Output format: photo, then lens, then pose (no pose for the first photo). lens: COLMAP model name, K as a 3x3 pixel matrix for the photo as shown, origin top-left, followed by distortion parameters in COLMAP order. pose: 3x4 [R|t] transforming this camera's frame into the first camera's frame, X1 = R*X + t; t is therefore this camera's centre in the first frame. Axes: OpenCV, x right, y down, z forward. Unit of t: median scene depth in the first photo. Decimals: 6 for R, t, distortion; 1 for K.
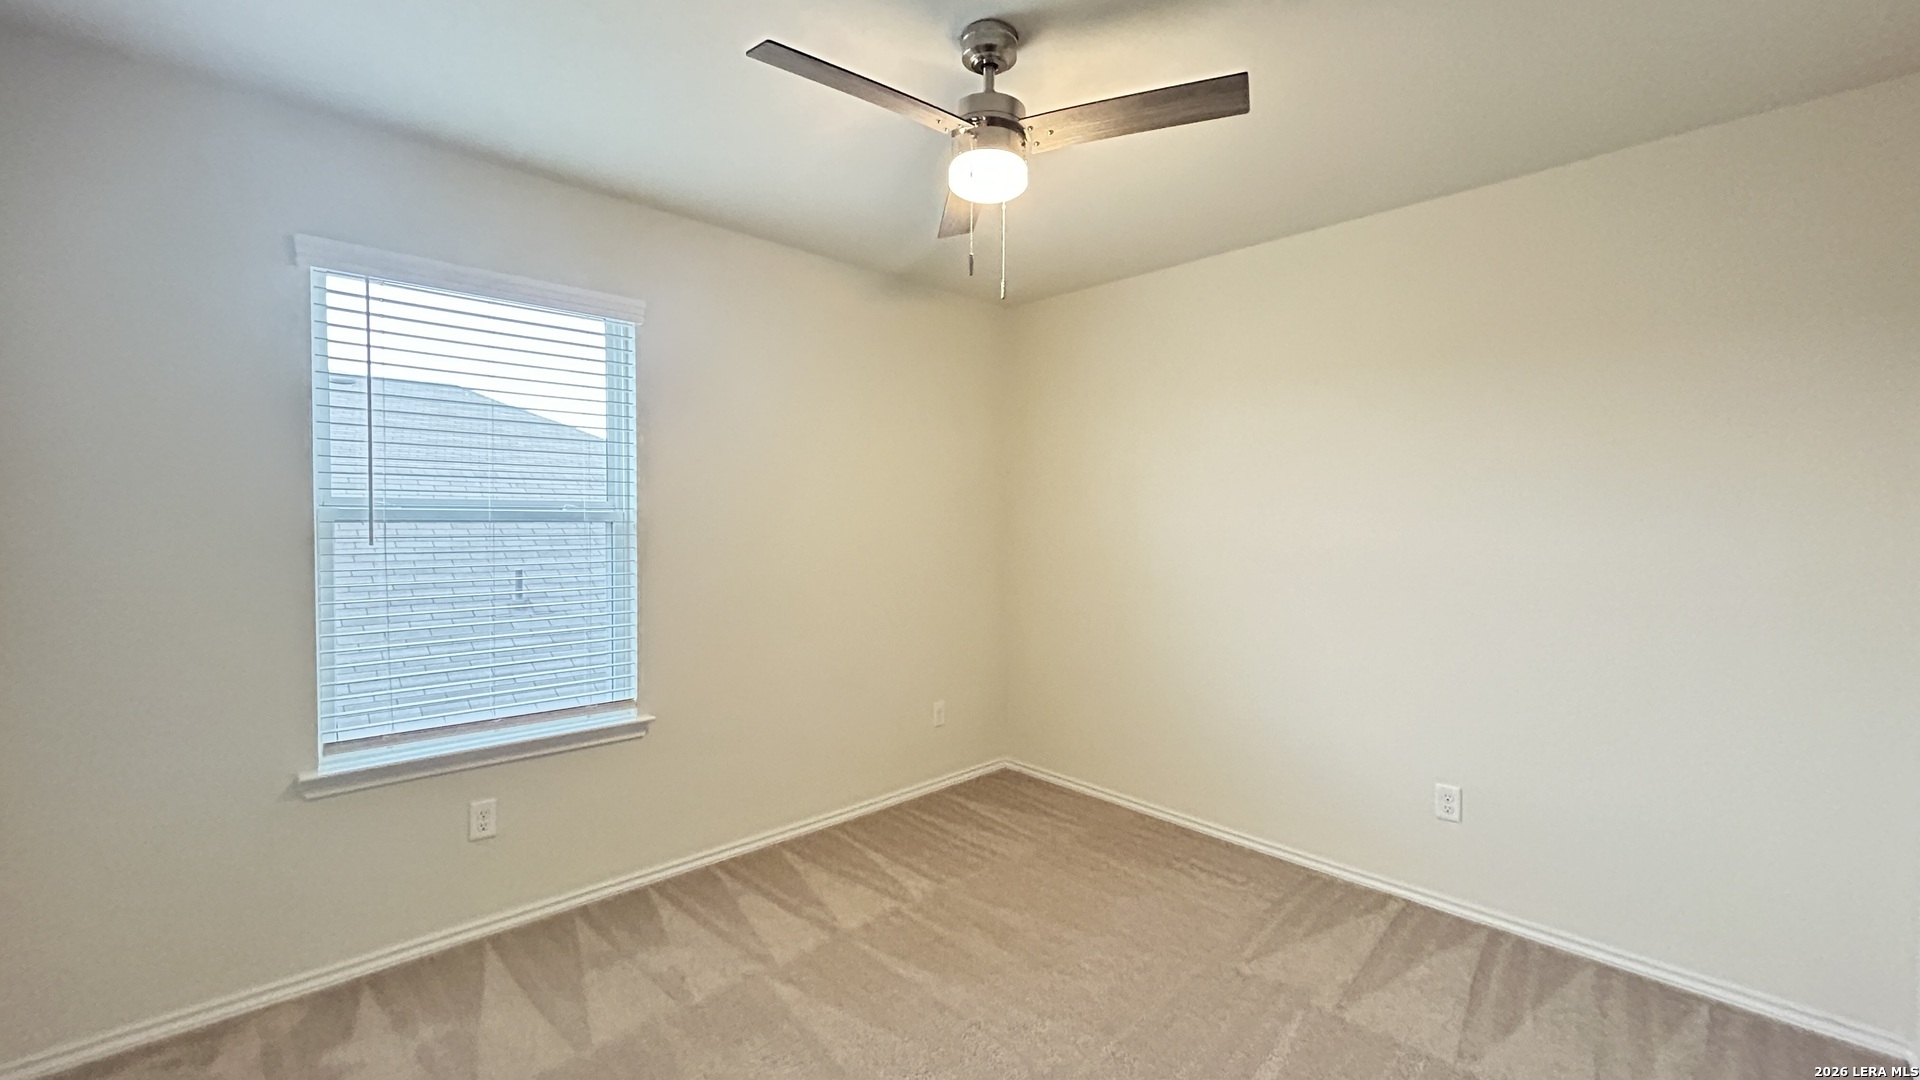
lens RADIAL K [[771.6, 0, 957.9], [0, 771.6, 537.8], [0, 0, 1]] dist [0.000773, 0.000085]
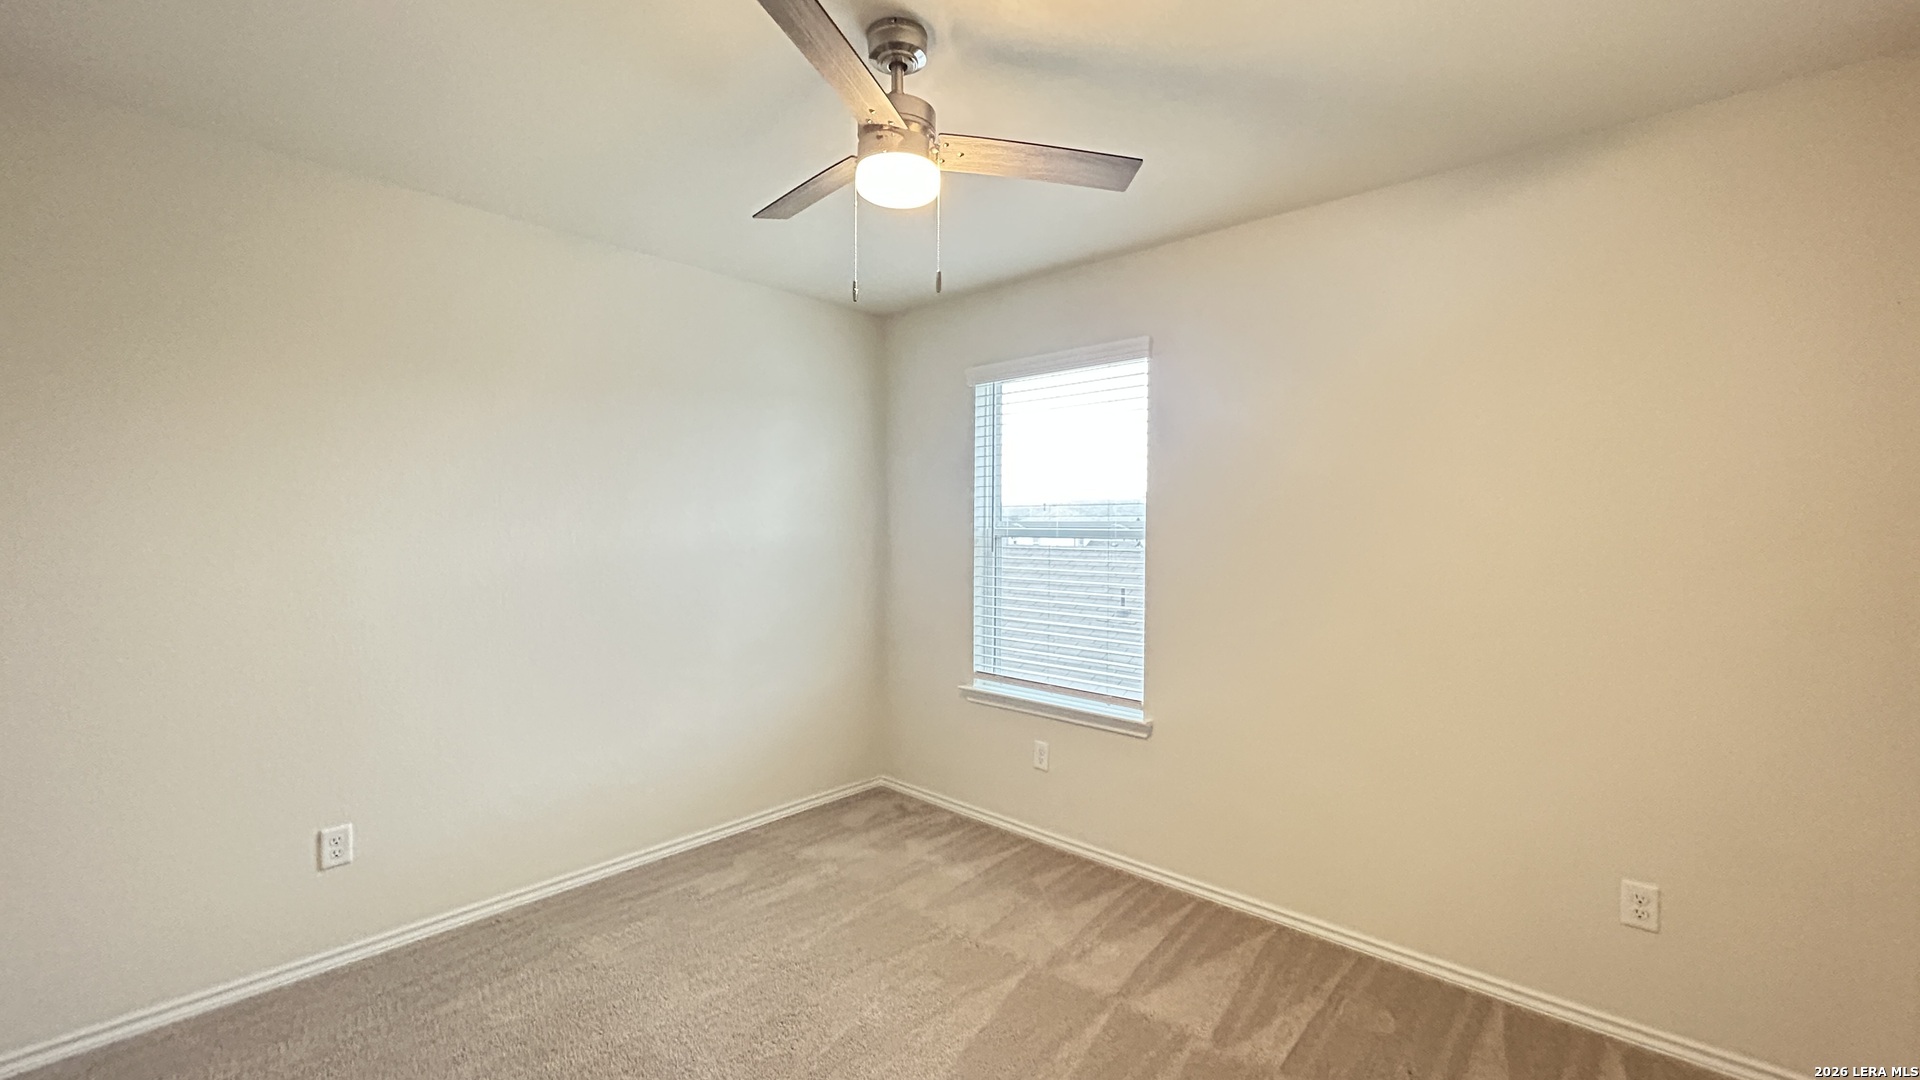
lens RADIAL K [[771.6, 0, 957.9], [0, 771.6, 537.8], [0, 0, 1]] dist [0.000773, 0.000085]
pose [[0.078066, 0.008732, -0.996910, 0.724145], [-0.032909, 0.999439, 0.006177, -0.022469], [0.996405, 0.032325, 0.078310, 0.731461]]
